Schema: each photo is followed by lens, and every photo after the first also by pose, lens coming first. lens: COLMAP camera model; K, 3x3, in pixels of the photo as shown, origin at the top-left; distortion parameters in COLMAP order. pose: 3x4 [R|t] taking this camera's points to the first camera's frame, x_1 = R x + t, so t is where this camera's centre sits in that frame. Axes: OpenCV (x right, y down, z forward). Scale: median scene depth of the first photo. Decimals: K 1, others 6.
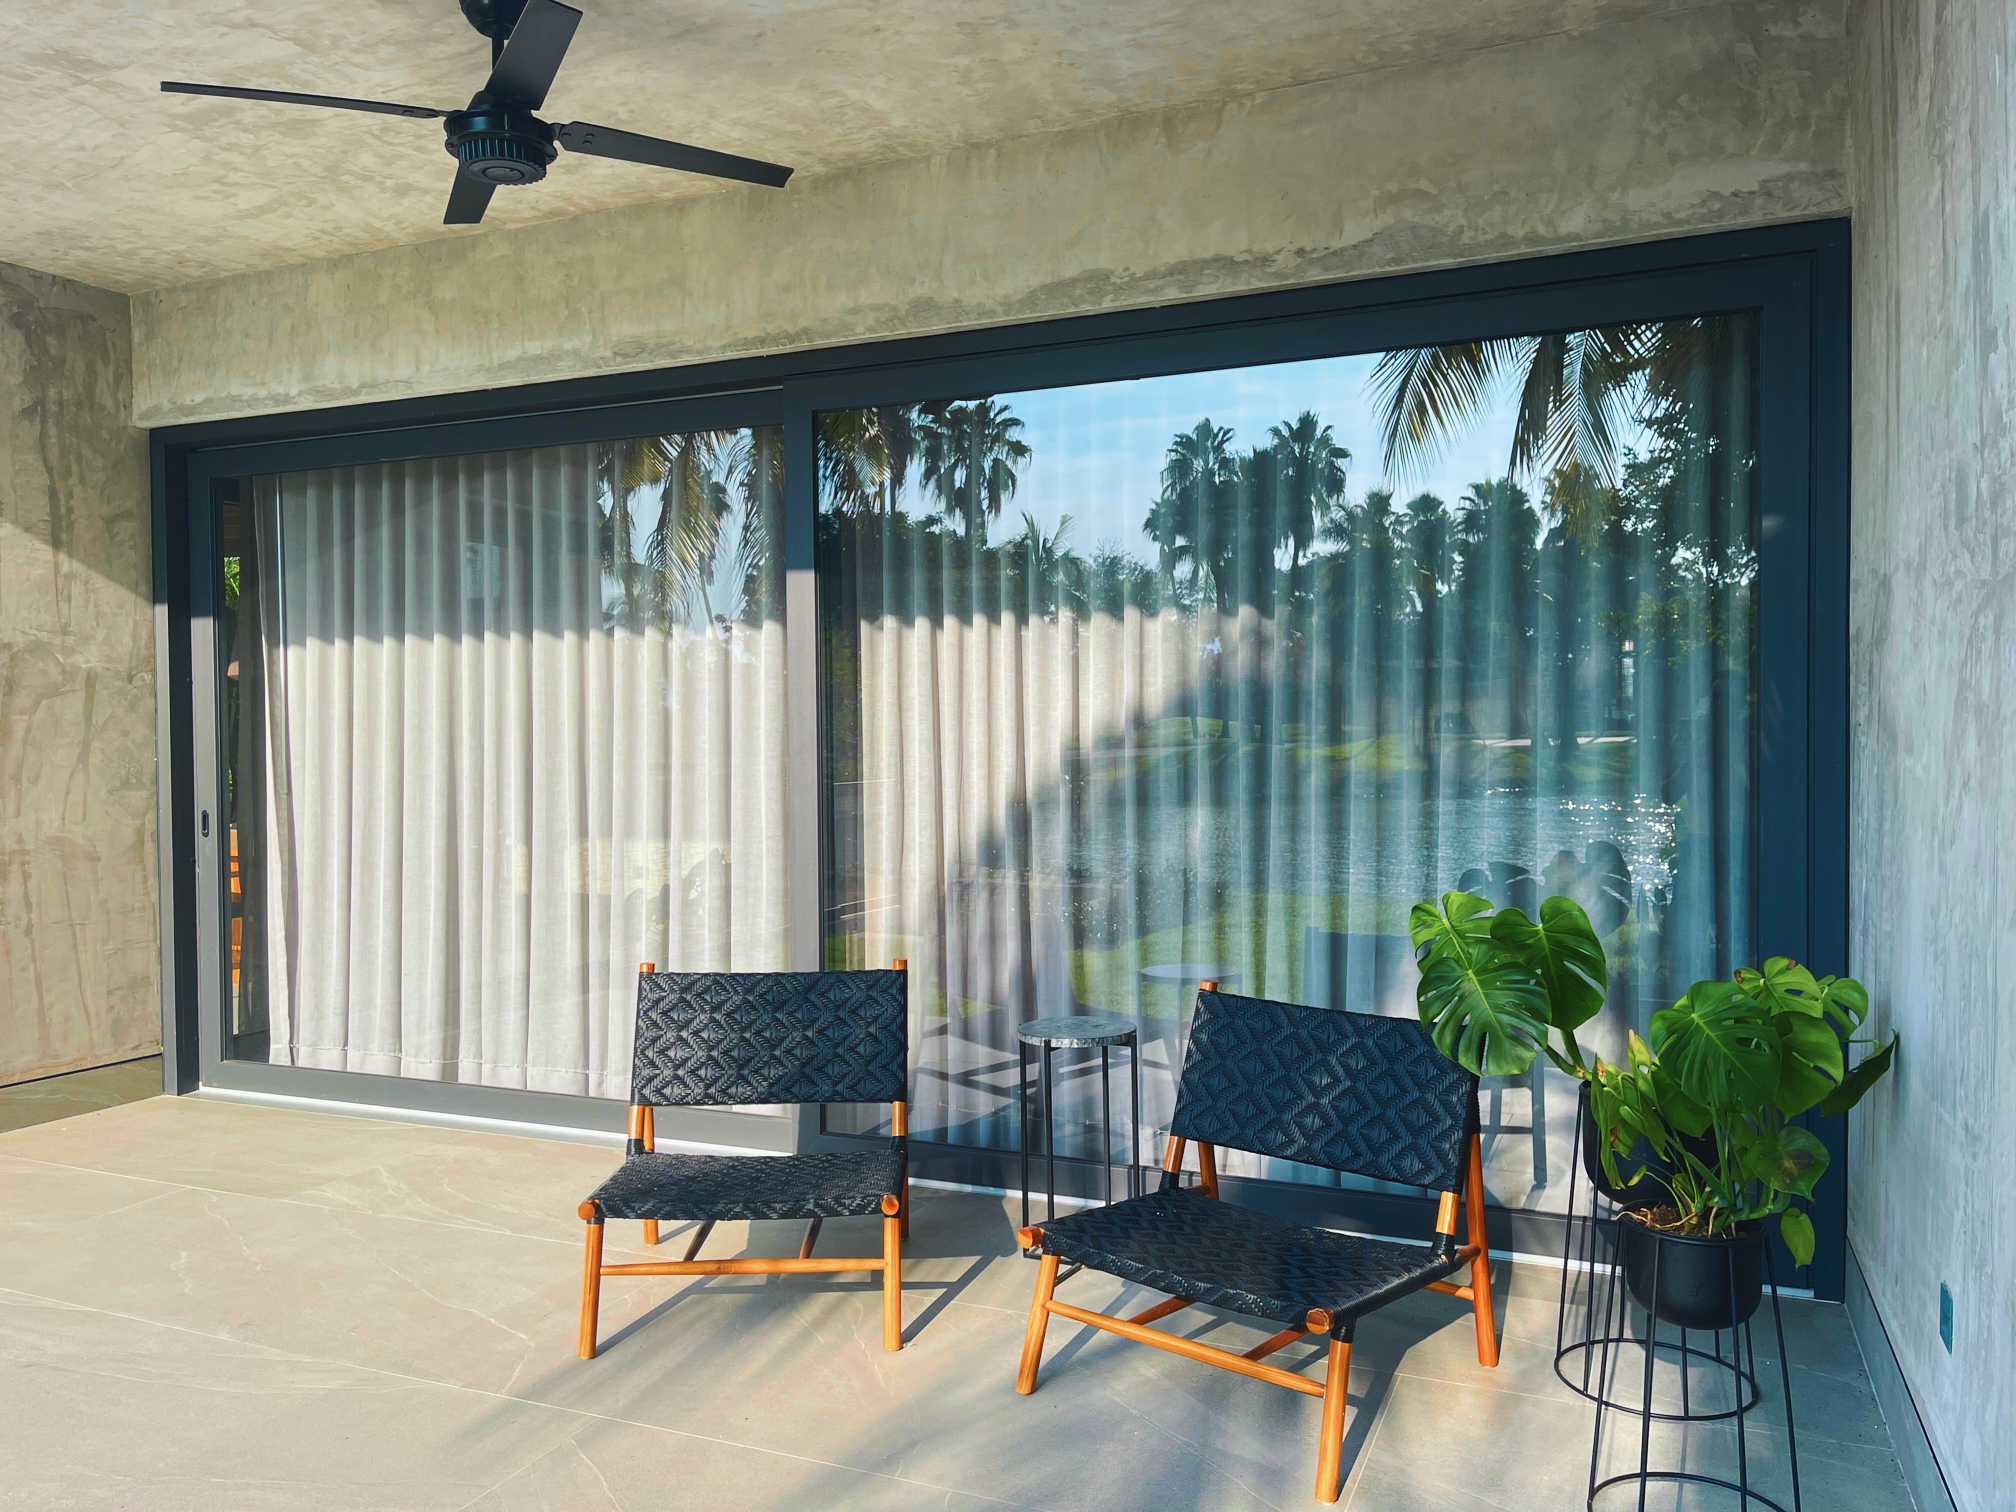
lens RADIAL K [[1517.1, 0, 1062.4], [0, 1517.1, 750.3], [0, 0, 1]] dist [-0.001440, -0.089528]
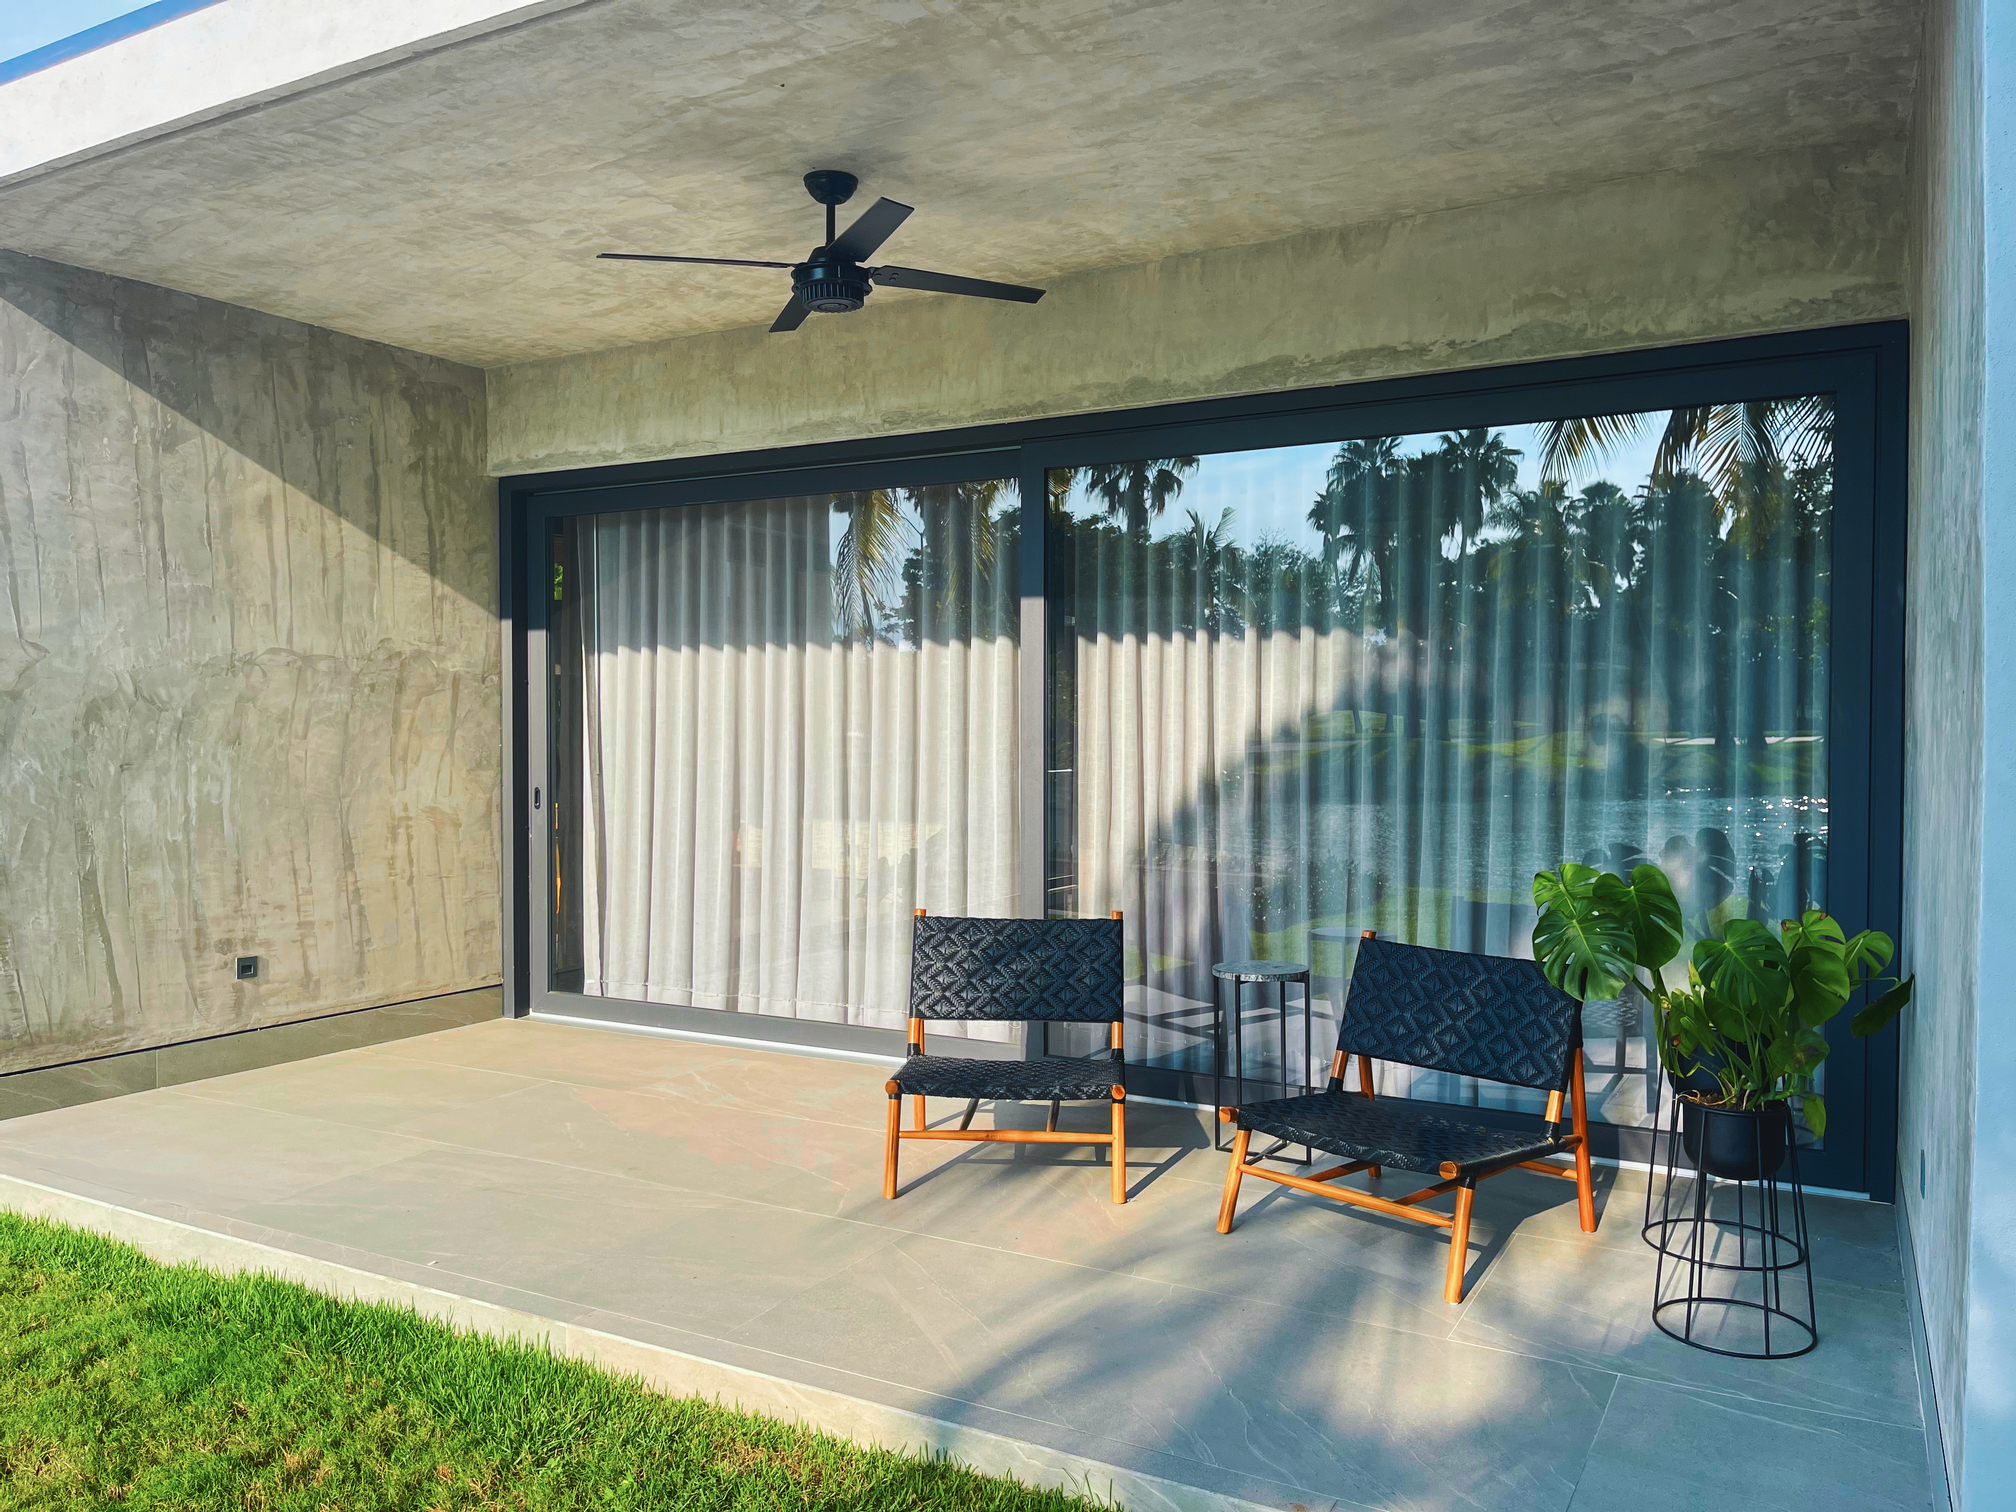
lens RADIAL K [[1567.8, 0, 1008.0], [0, 1567.8, 756.0], [0, 0, 1]] dist [0.013855, -0.067422]
pose [[0.991374, 0.011238, -0.130578, -0.027363], [-0.010079, 0.999904, 0.009535, -0.002123], [0.130672, -0.008137, 0.991392, -0.284326]]
